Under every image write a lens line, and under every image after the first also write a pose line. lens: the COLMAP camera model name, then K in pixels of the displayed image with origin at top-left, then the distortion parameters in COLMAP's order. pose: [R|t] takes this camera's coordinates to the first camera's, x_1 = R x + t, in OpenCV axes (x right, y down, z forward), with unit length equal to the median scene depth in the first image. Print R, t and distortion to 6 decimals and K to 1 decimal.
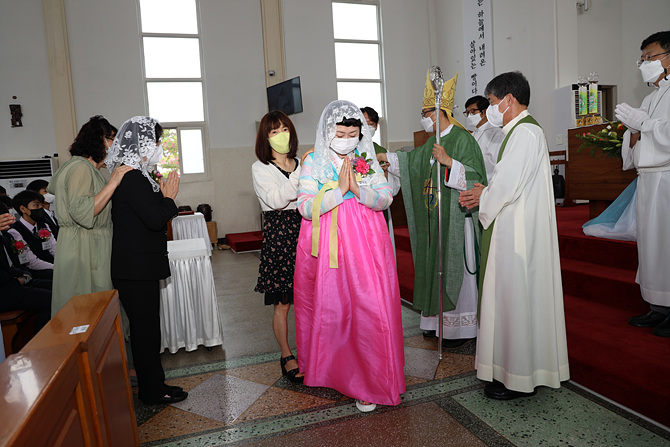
lens RADIAL K [[463.5, 0, 335.9], [0, 463.5, 222.7], [0, 0, 1]] dist [-0.079690, 0.056522]
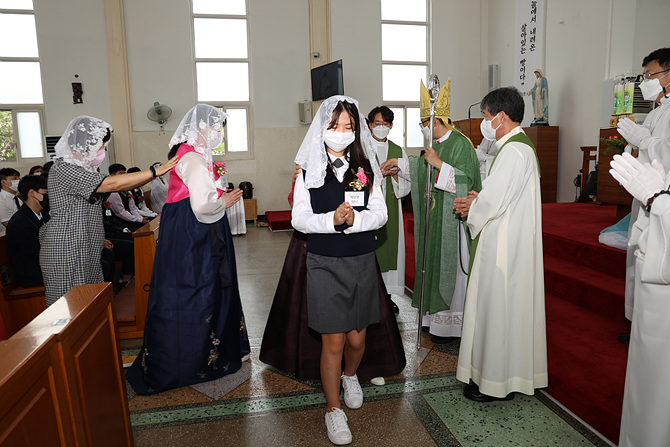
lens RADIAL K [[463.5, 0, 334.6], [0, 463.5, 223.2], [0, 0, 1]] dist [-0.079690, 0.056522]
pose [[0.991640, 0.055711, -0.116388, 0.043569], [-0.049103, 0.997056, 0.058894, -0.020446], [0.119326, -0.052686, 0.991456, -0.017333]]
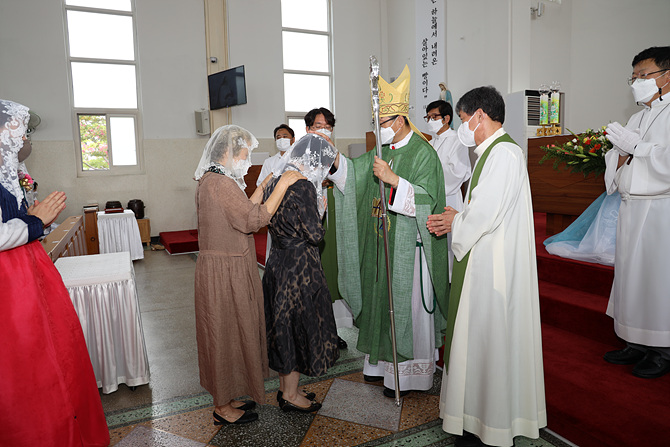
lens RADIAL K [[463.5, 0, 335.3], [0, 463.5, 223.1], [0, 0, 1]] dist [-0.079690, 0.056522]
pose [[0.991867, 0.018749, 0.125888, -0.006975], [-0.021224, 0.999606, 0.018345, -0.020670], [-0.125494, -0.020867, 0.991875, 0.051802]]
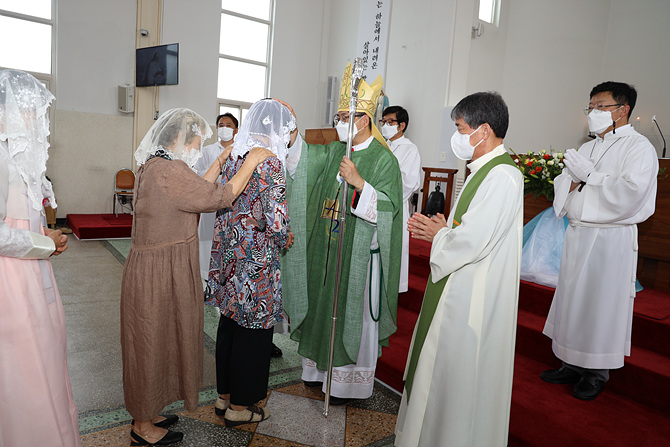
lens RADIAL K [[463.5, 0, 334.6], [0, 463.5, 222.8], [0, 0, 1]] dist [-0.079690, 0.056522]
pose [[0.949128, 0.092959, 0.300856, -0.027525], [-0.102136, 0.994659, 0.014884, -0.024118], [-0.297866, -0.044855, 0.953553, 0.077694]]
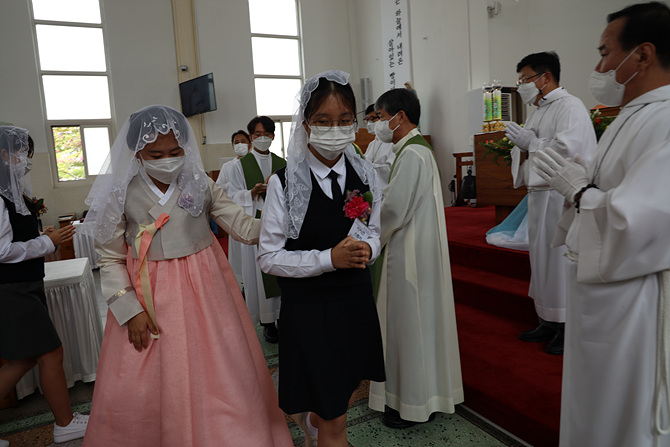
lens RADIAL K [[463.5, 0, 335.4], [0, 463.5, 225.0], [0, 0, 1]] dist [-0.079690, 0.056522]
pose [[0.989920, -0.021327, 0.140012, 0.034775], [0.018358, 0.999579, 0.022465, -0.019823], [-0.140432, -0.019668, 0.989895, 0.020193]]
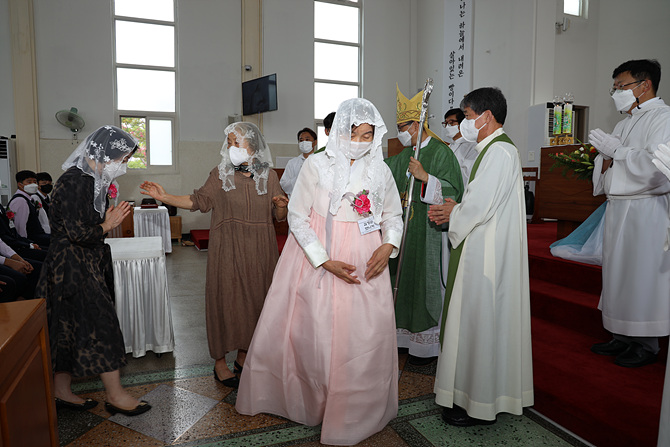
lens RADIAL K [[463.5, 0, 335.3], [0, 463.5, 223.2], [0, 0, 1]] dist [-0.079690, 0.056522]
pose [[0.996337, 0.059023, 0.061871, 0.004671], [-0.059048, 0.998254, -0.001431, -0.006652], [-0.061847, -0.002228, 0.998083, 0.016227]]
